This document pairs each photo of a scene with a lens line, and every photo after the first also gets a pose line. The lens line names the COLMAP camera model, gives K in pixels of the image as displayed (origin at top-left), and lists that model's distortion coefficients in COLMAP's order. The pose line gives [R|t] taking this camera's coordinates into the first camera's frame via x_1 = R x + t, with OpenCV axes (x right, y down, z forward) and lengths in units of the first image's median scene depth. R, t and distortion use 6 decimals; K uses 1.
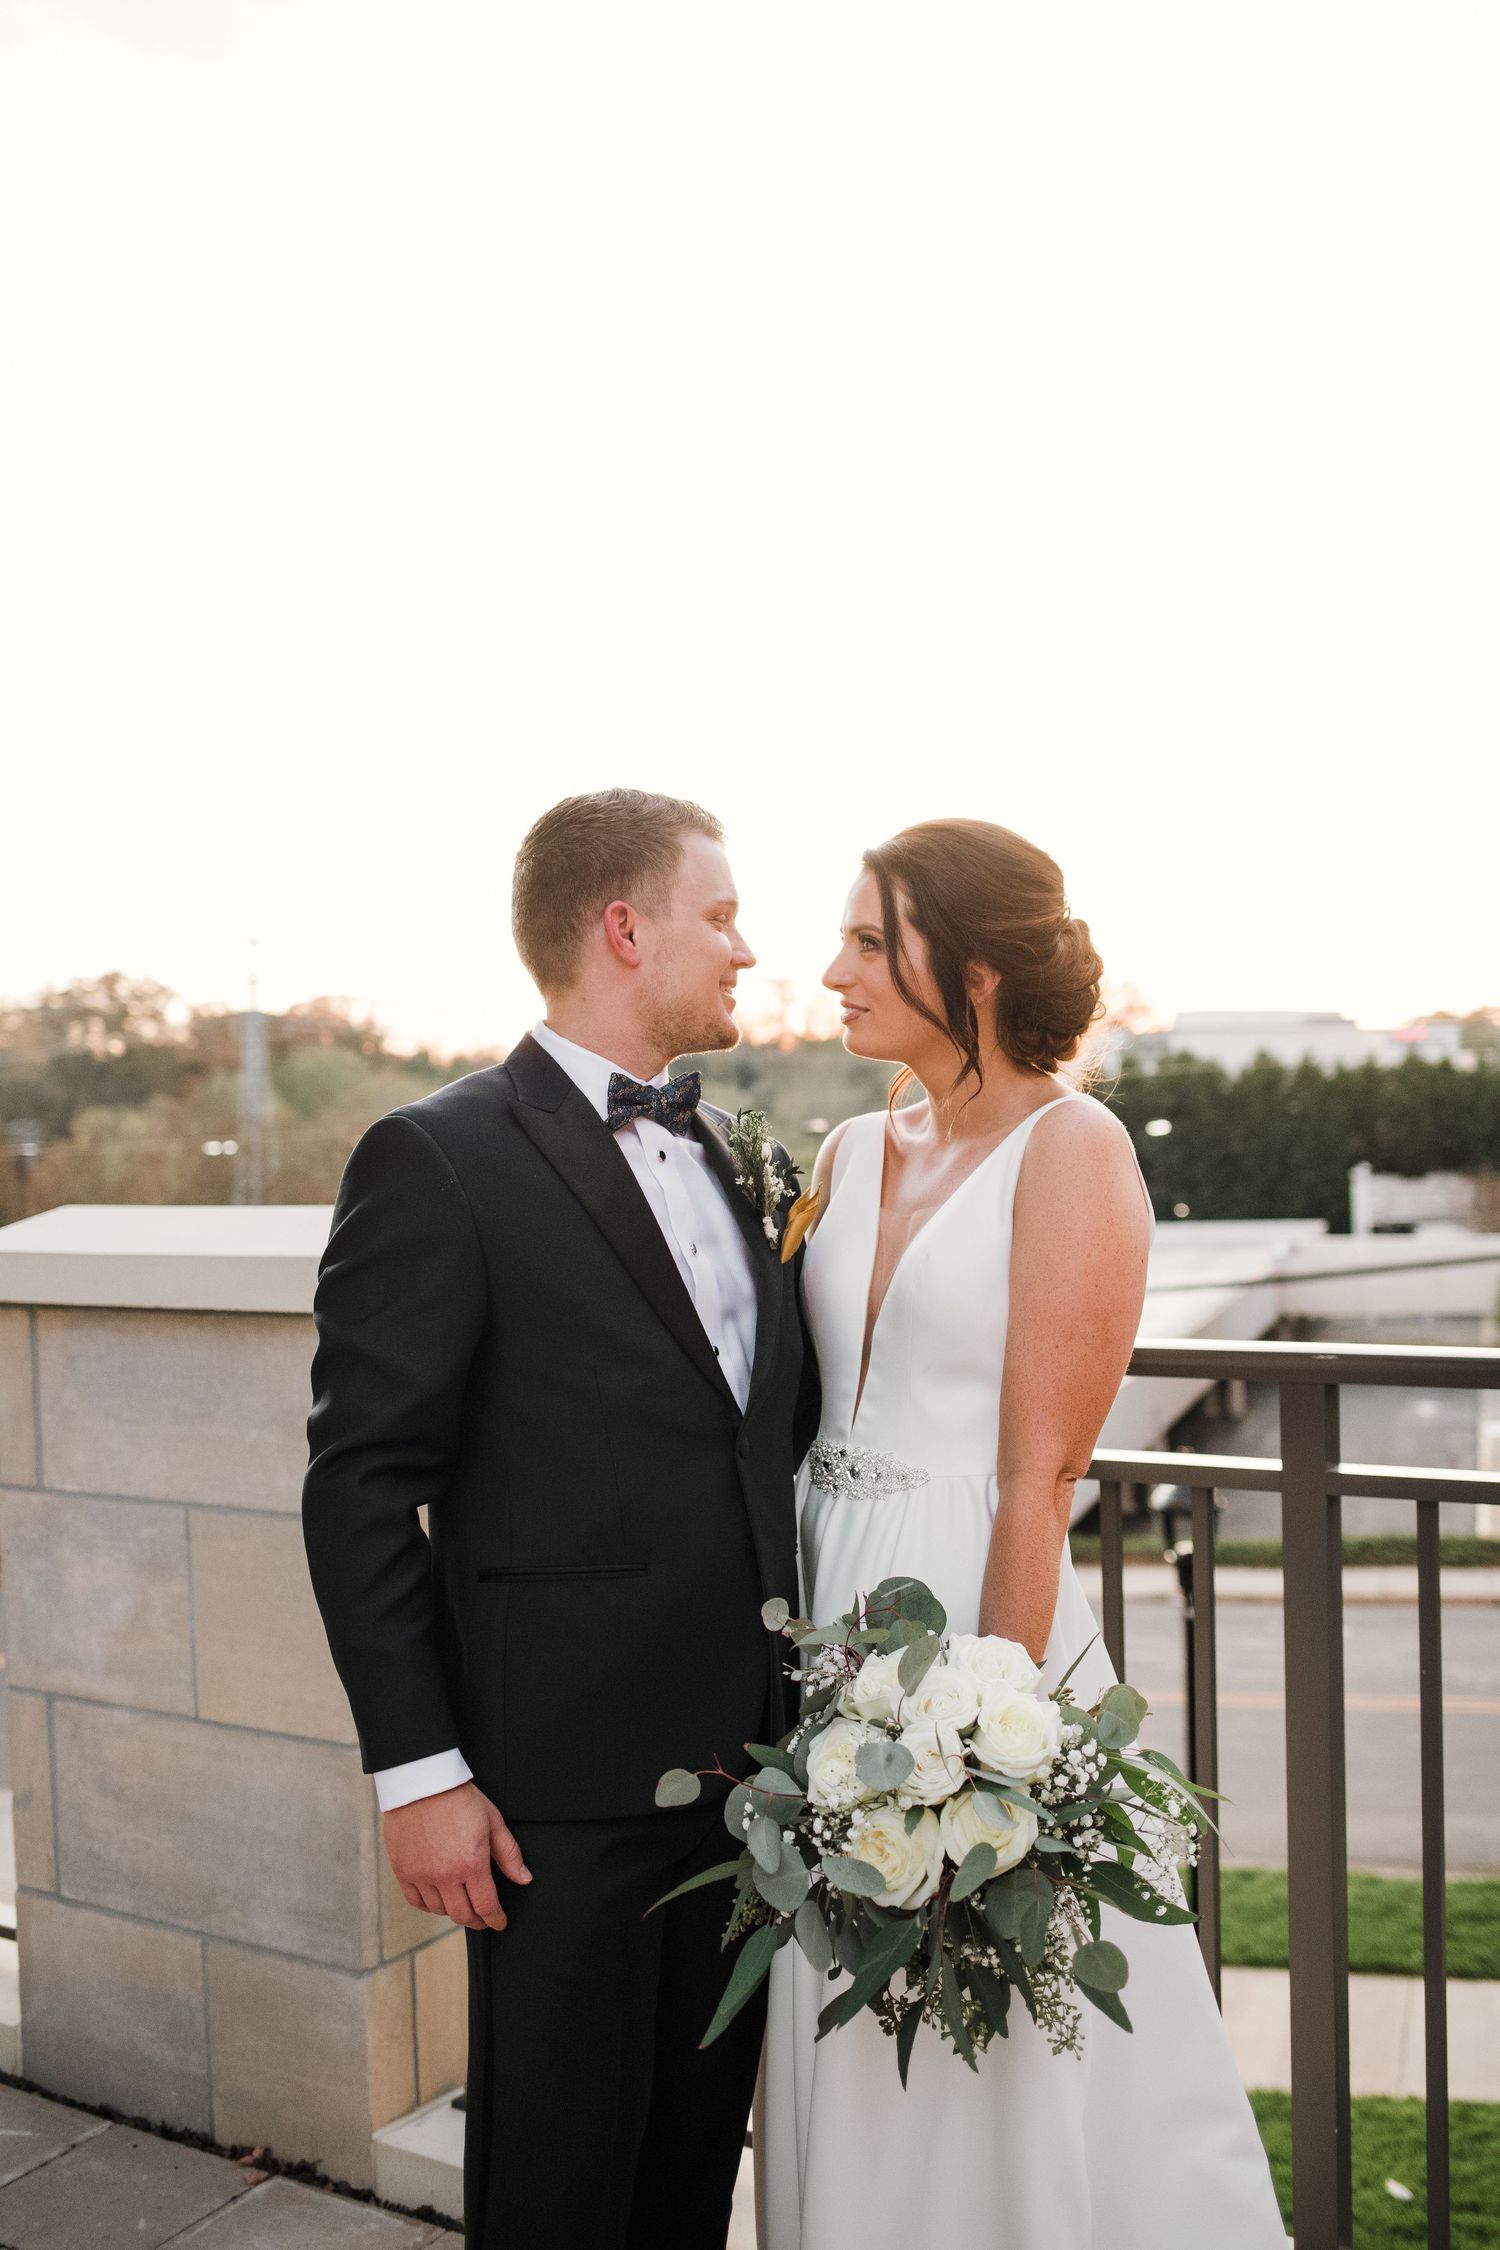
lens RADIAL K [[2104.4, 0, 751.9], [0, 2104.4, 1126.6], [0, 0, 1]] dist [-0.158750, 0.240446]
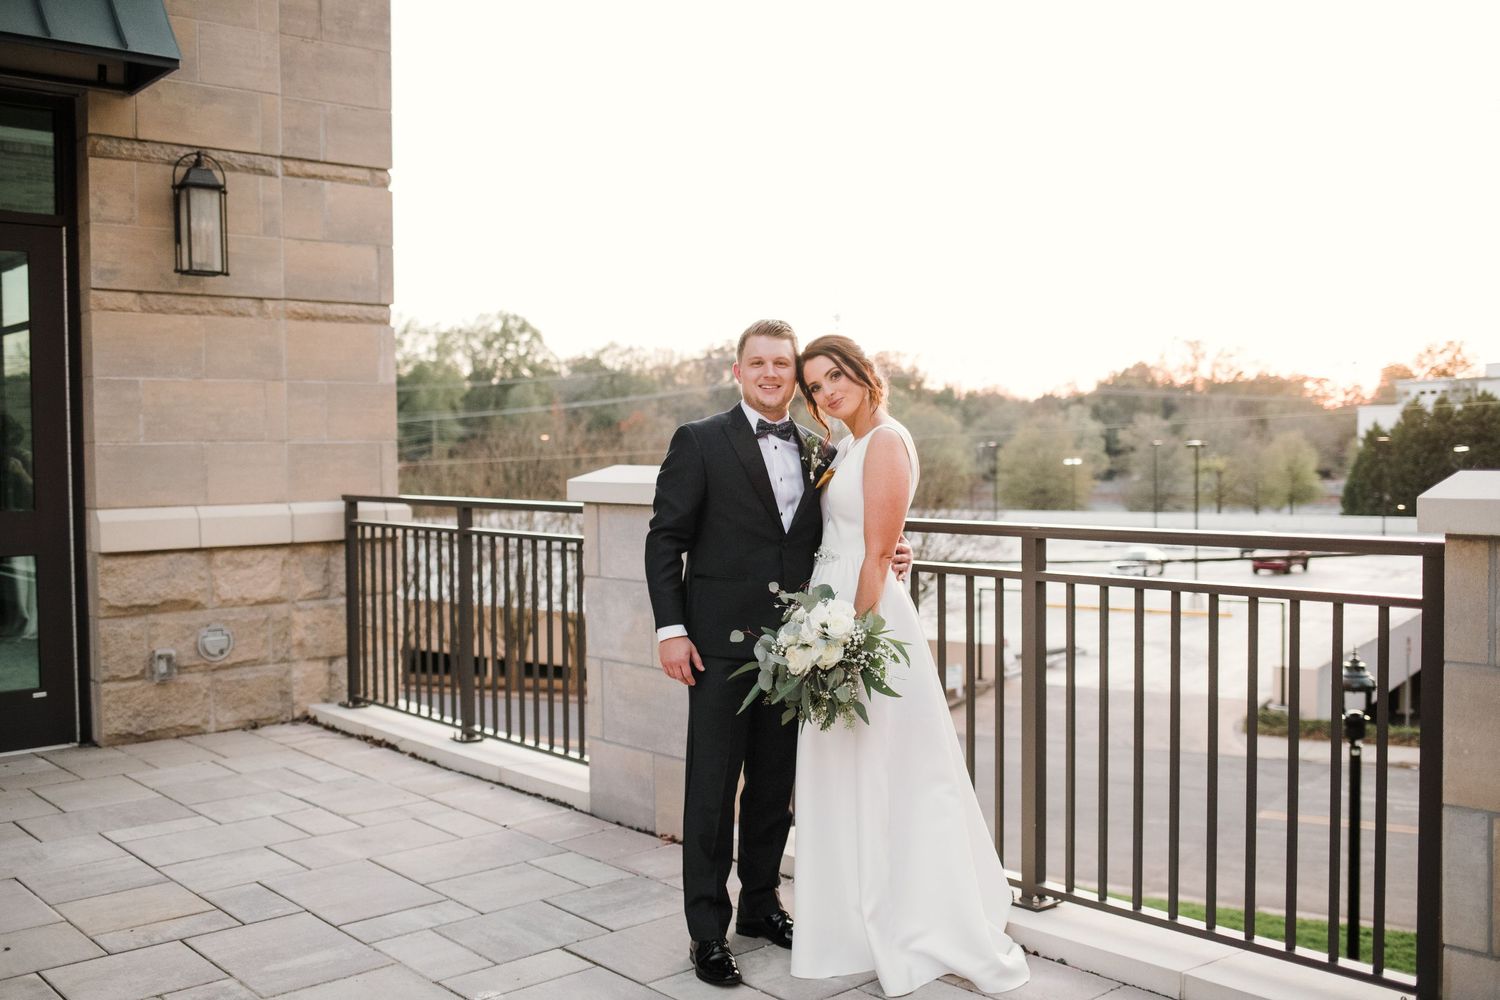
lens RADIAL K [[1436.1, 0, 750.0], [0, 1436.1, 499.7], [0, 0, 1]] dist [-0.035461, -0.003714]
pose [[0.956123, 0.028823, -0.291543, 0.353475], [-0.016668, 0.998888, 0.044091, 0.000062], [0.292490, -0.037297, 0.955541, -0.645586]]
